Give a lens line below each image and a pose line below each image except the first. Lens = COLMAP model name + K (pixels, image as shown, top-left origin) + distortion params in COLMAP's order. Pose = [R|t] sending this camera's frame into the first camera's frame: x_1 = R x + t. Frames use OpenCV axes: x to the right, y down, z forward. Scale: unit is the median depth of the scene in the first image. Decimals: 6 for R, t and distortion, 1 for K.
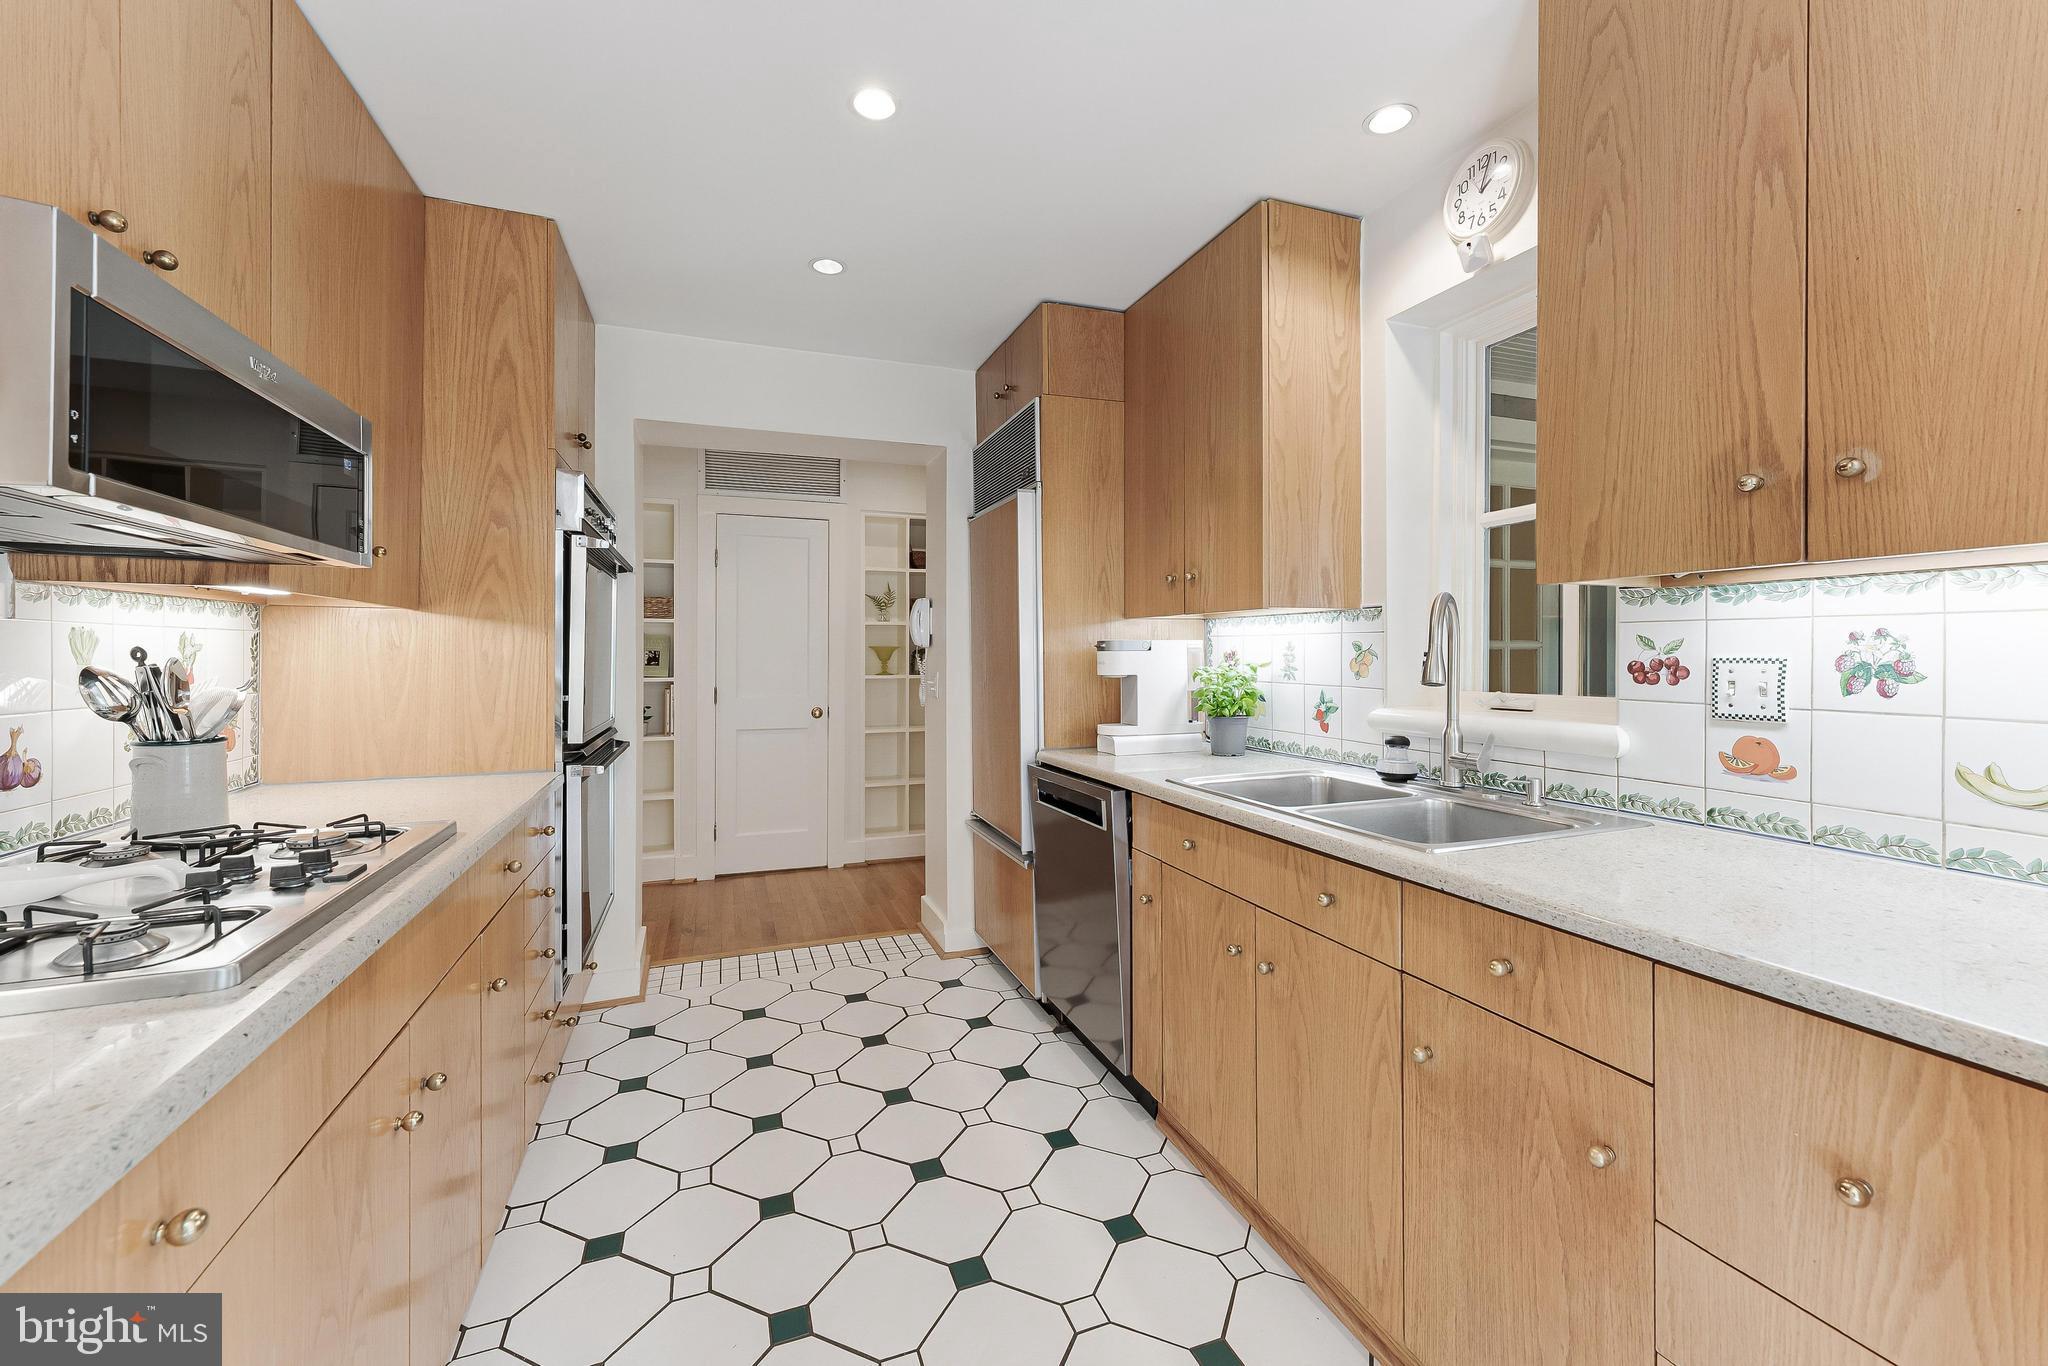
lens RADIAL K [[817.5, 0, 1061.2], [0, 817.5, 651.8], [0, 0, 1]] dist [0.008396, 0.000337]
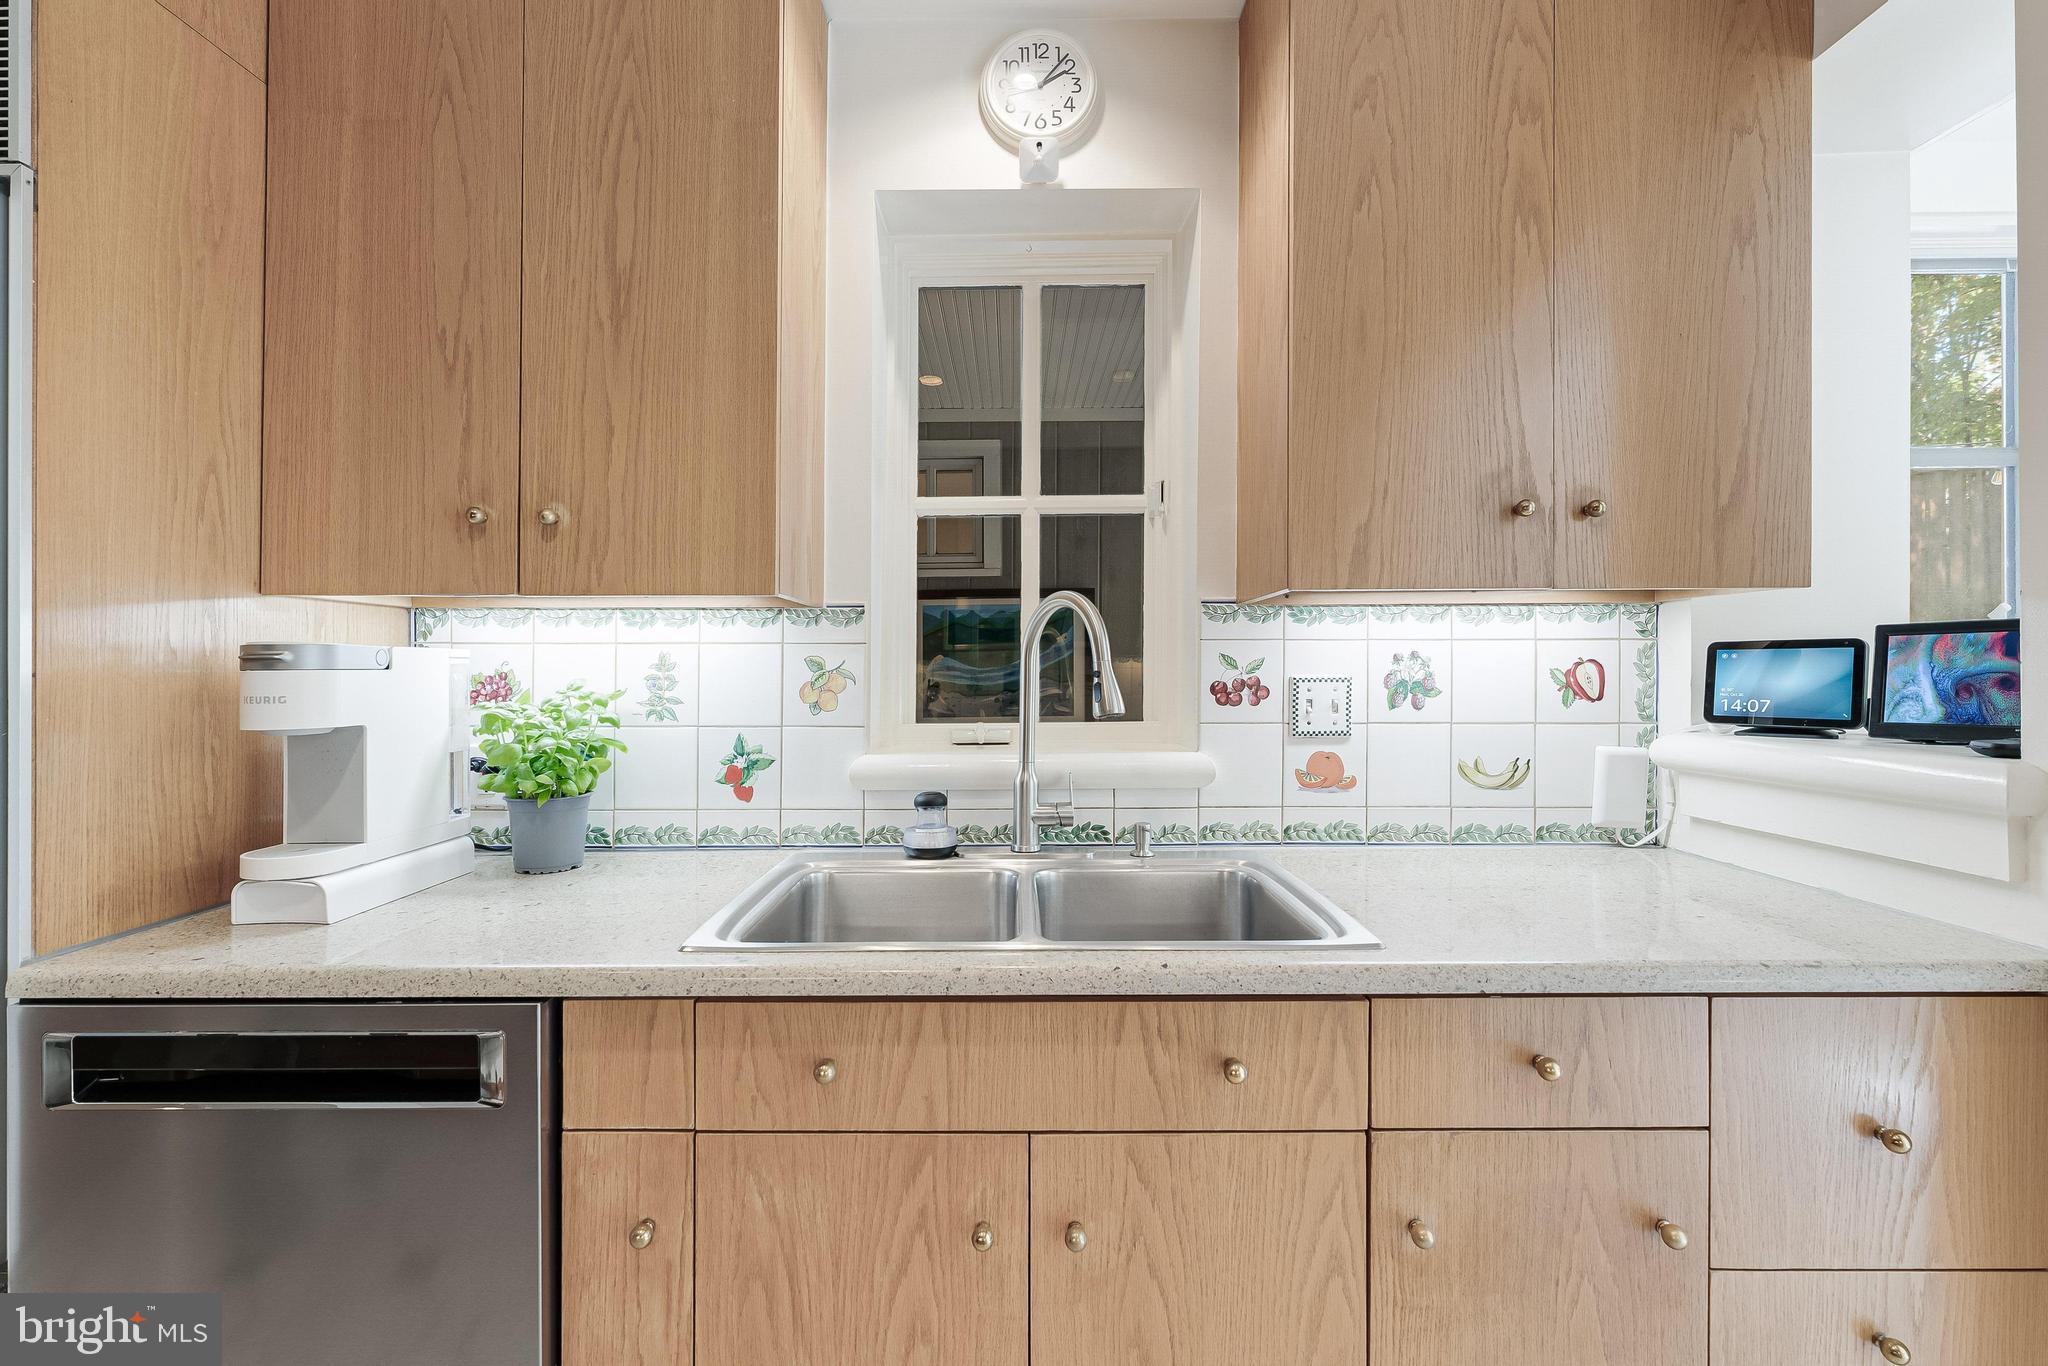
lens RADIAL K [[900.9, 0, 998.4], [0, 900.9, 670.2], [0, 0, 1]] dist [-0.001421, 0.000482]
pose [[0.403943, 0.004895, 0.914771, -0.261614], [0.002189, 0.999978, -0.006318, 0.003421], [-0.914782, 0.004555, 0.403923, 0.625178]]
